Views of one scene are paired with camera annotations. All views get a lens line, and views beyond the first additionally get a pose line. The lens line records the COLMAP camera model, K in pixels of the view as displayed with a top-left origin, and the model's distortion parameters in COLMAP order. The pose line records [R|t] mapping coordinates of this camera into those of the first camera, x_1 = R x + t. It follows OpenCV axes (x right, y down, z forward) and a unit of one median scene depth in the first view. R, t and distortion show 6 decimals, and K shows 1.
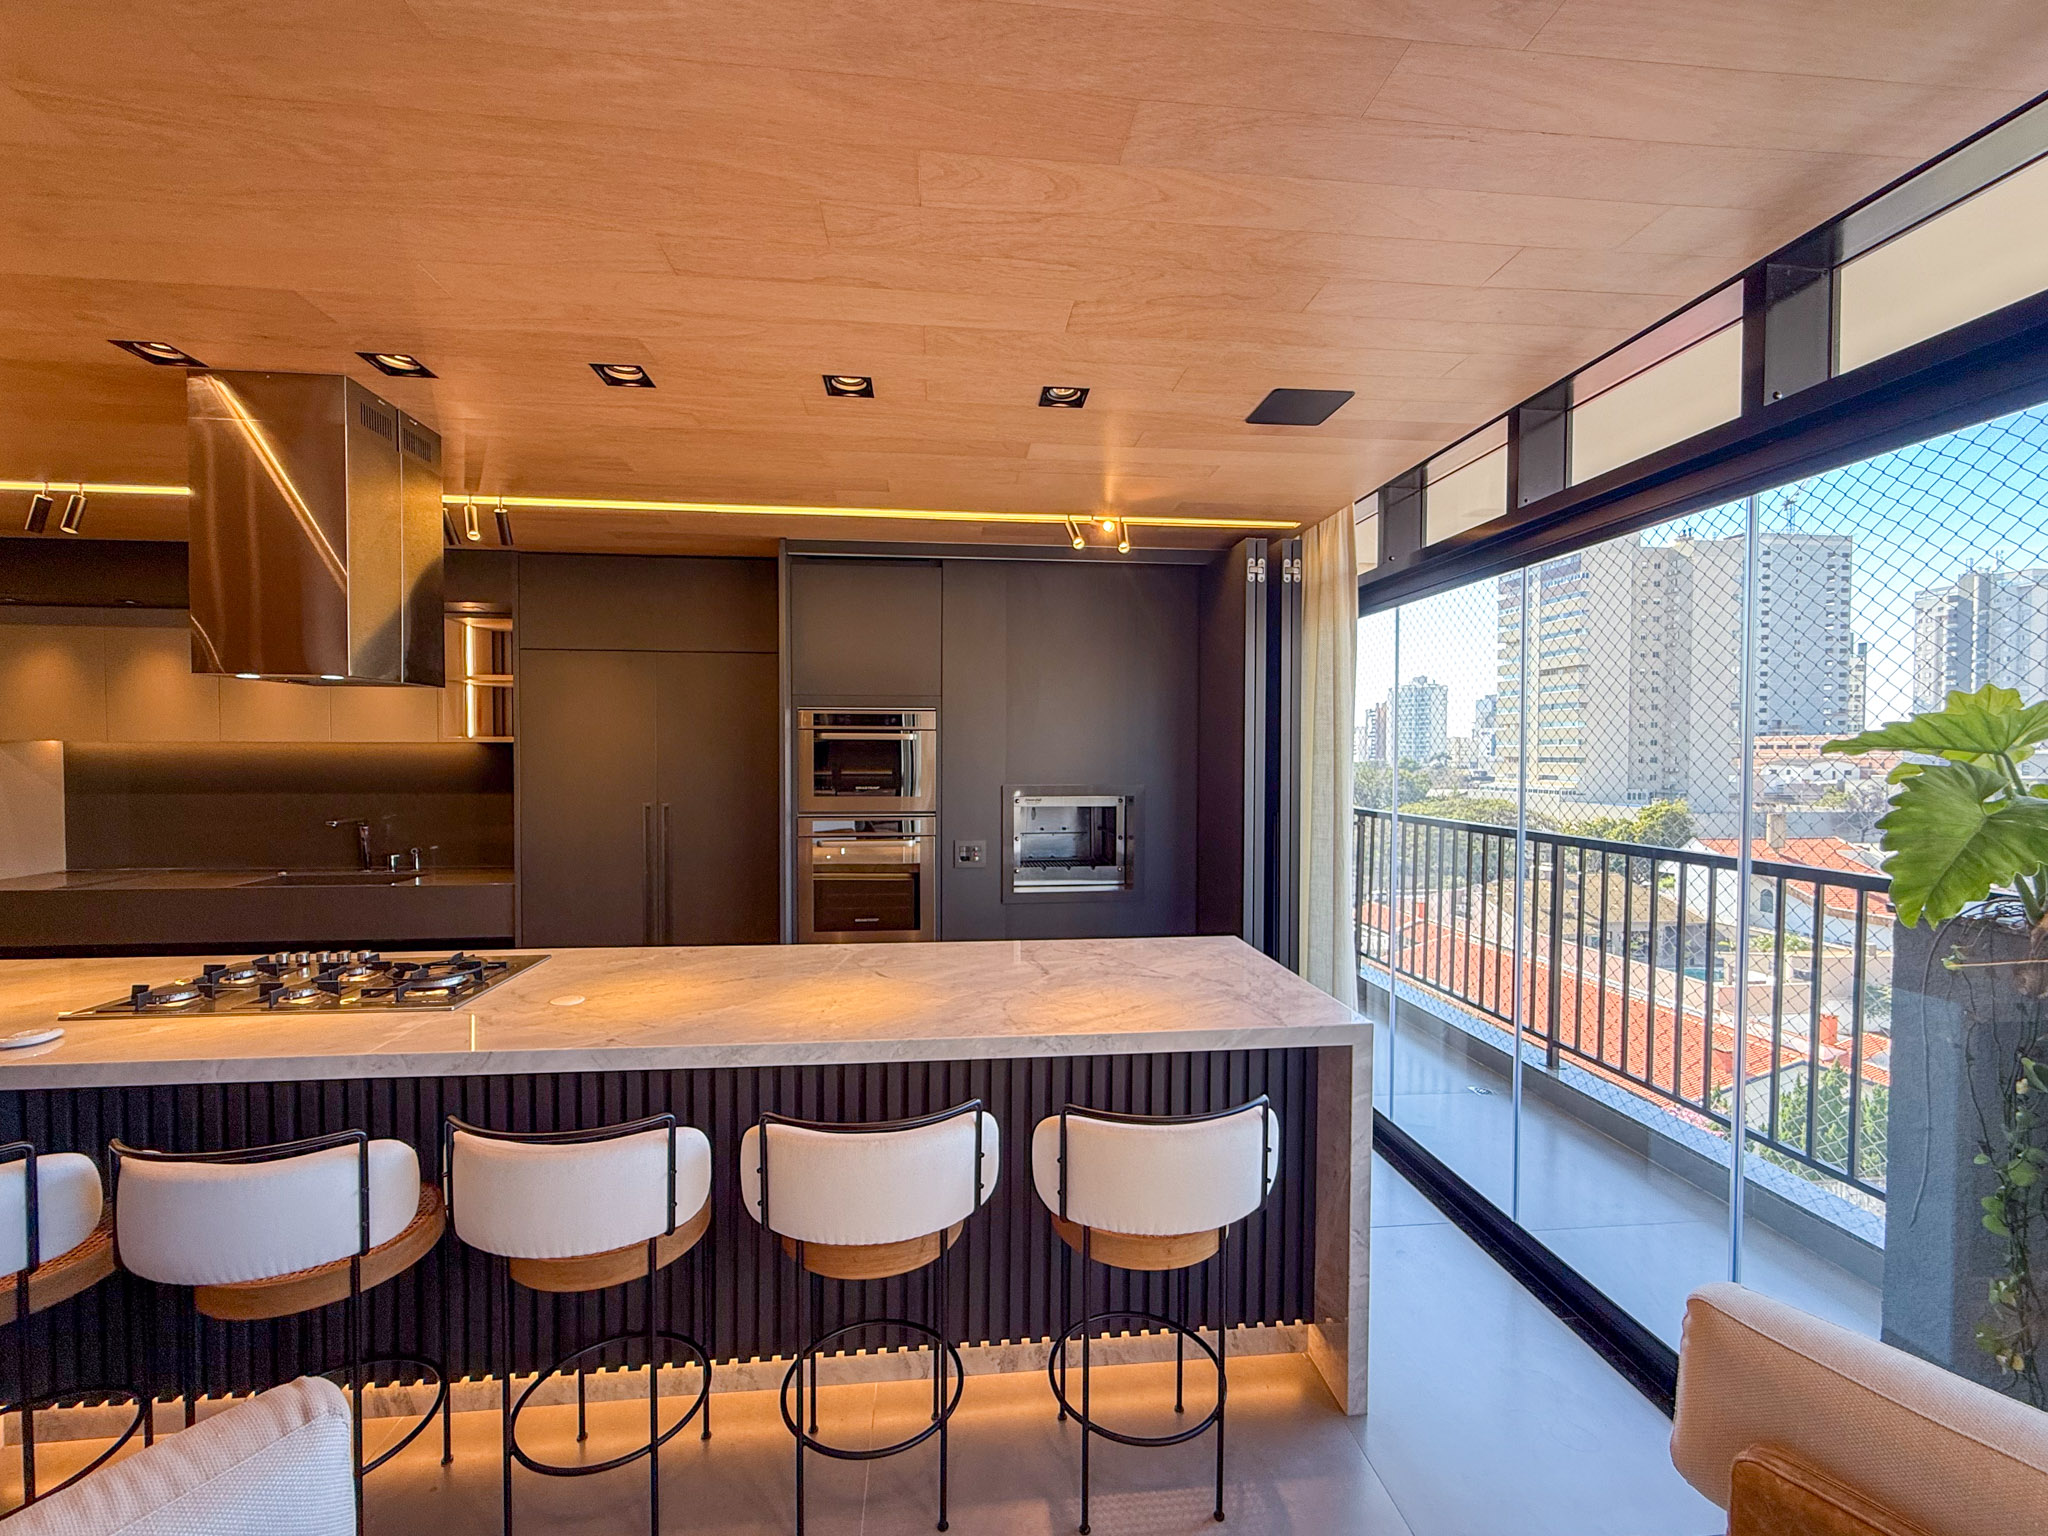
lens RADIAL K [[826.8, 0, 1019.8], [0, 826.8, 771.2], [0, 0, 1]] dist [-0.001406, 0.000215]
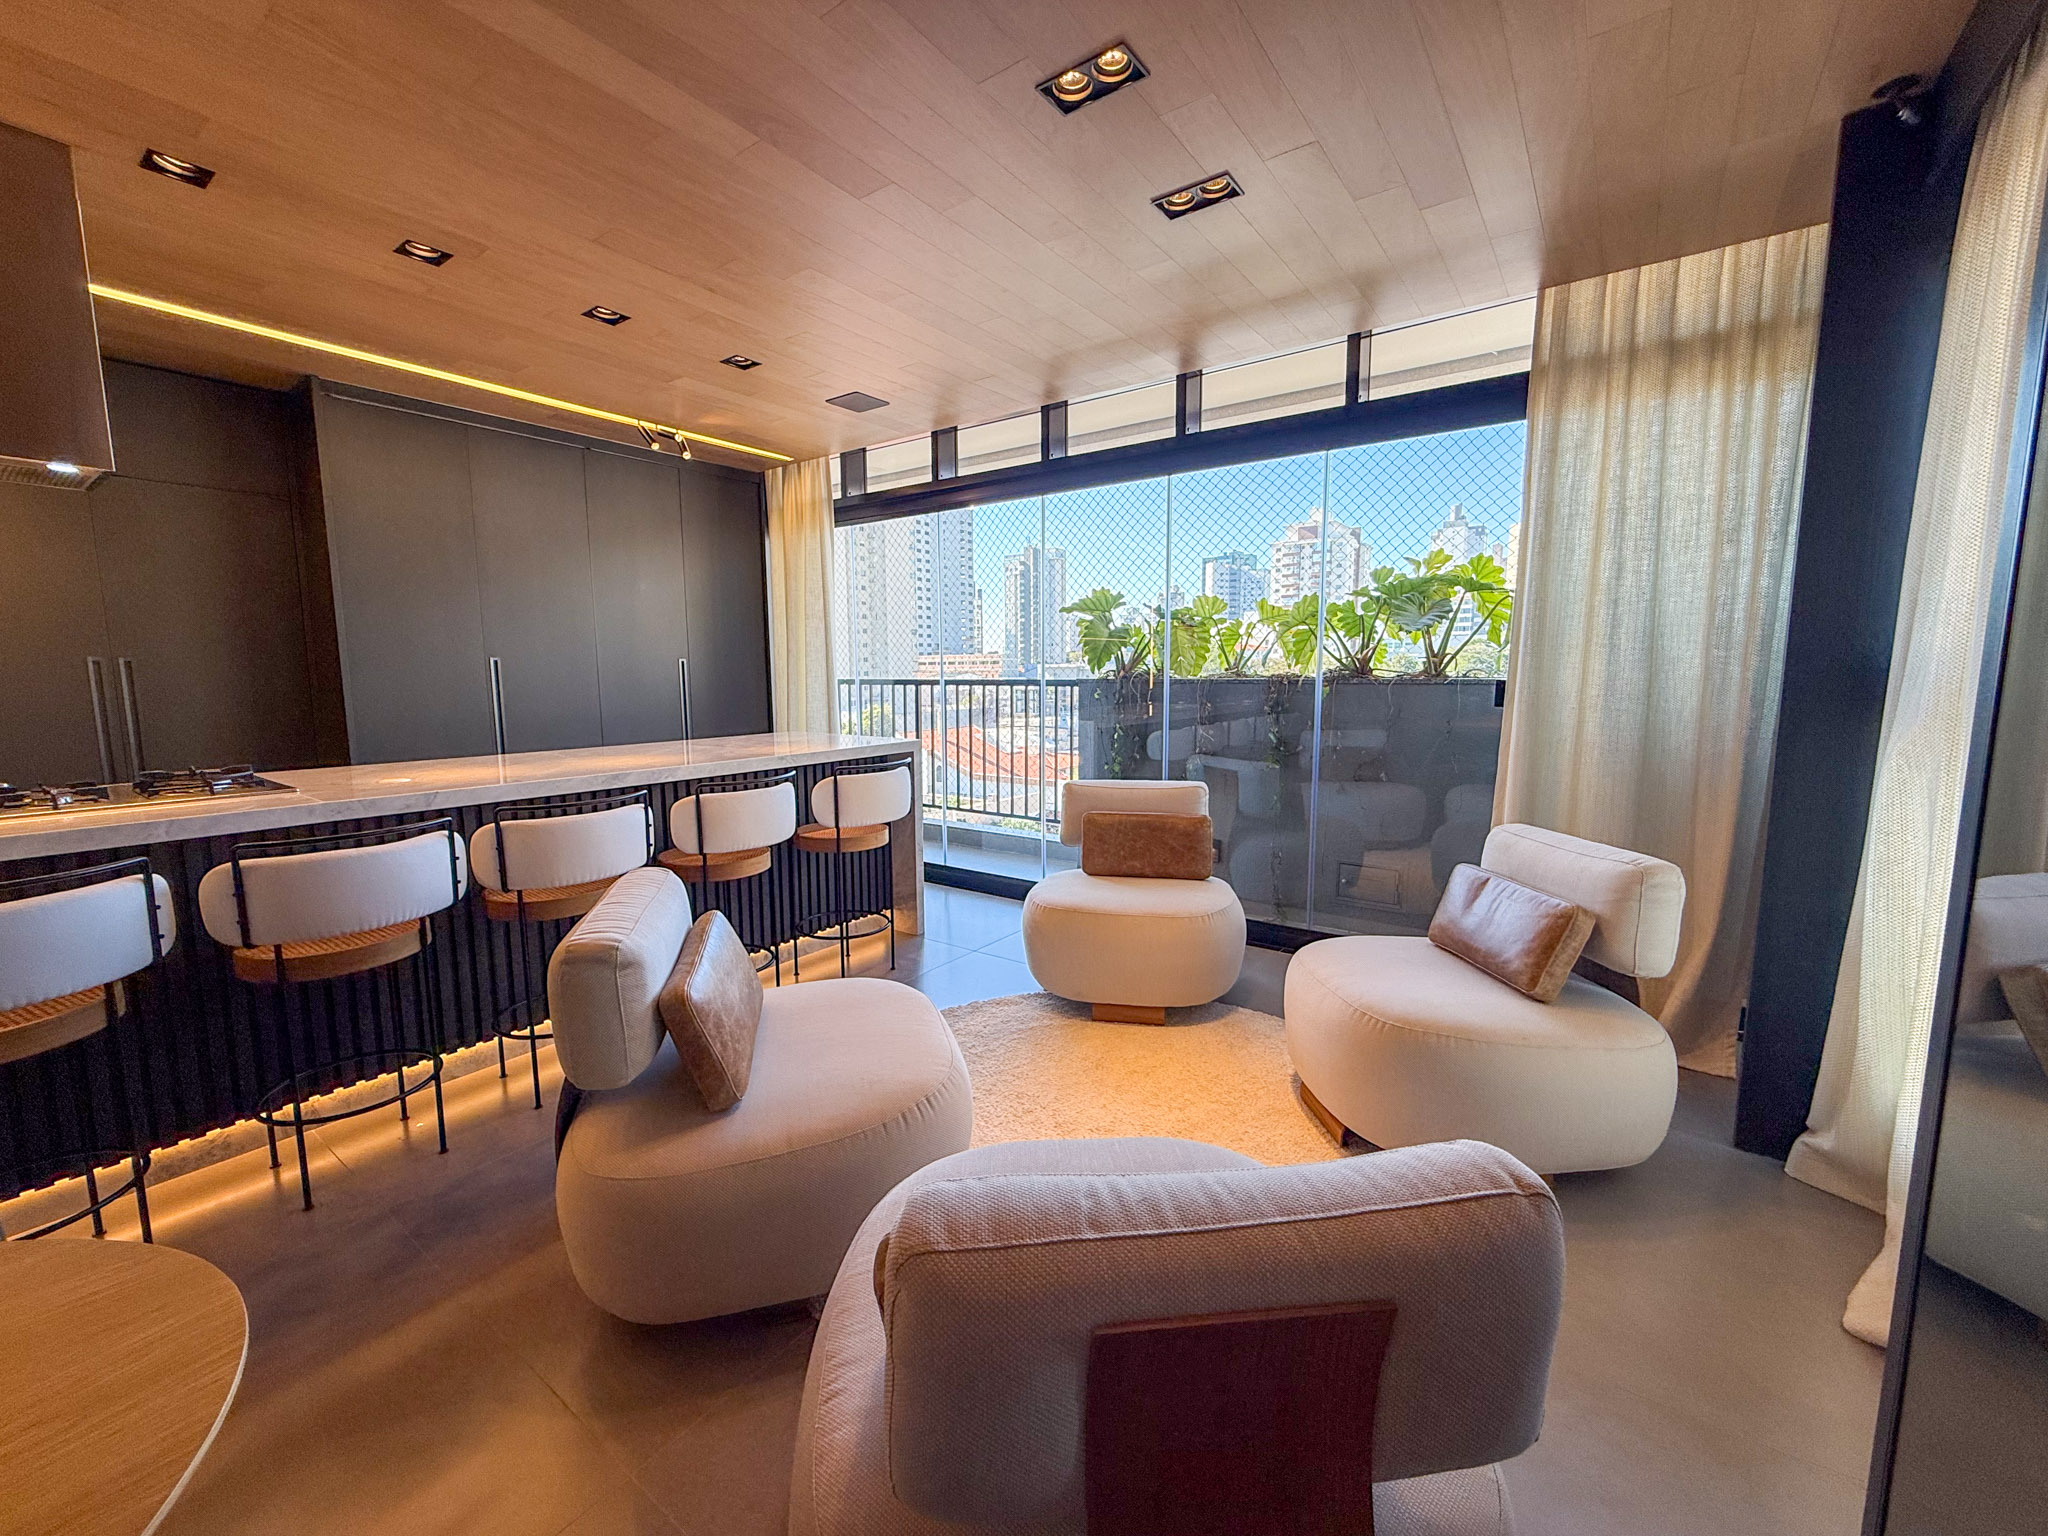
lens RADIAL K [[826.8, 0, 1019.8], [0, 826.8, 771.2], [0, 0, 1]] dist [-0.001406, 0.000215]
pose [[0.667019, -0.099086, 0.738422, -0.743809], [0.026706, 0.993660, 0.109212, 0.141777], [-0.744562, -0.053126, 0.665436, -0.423788]]
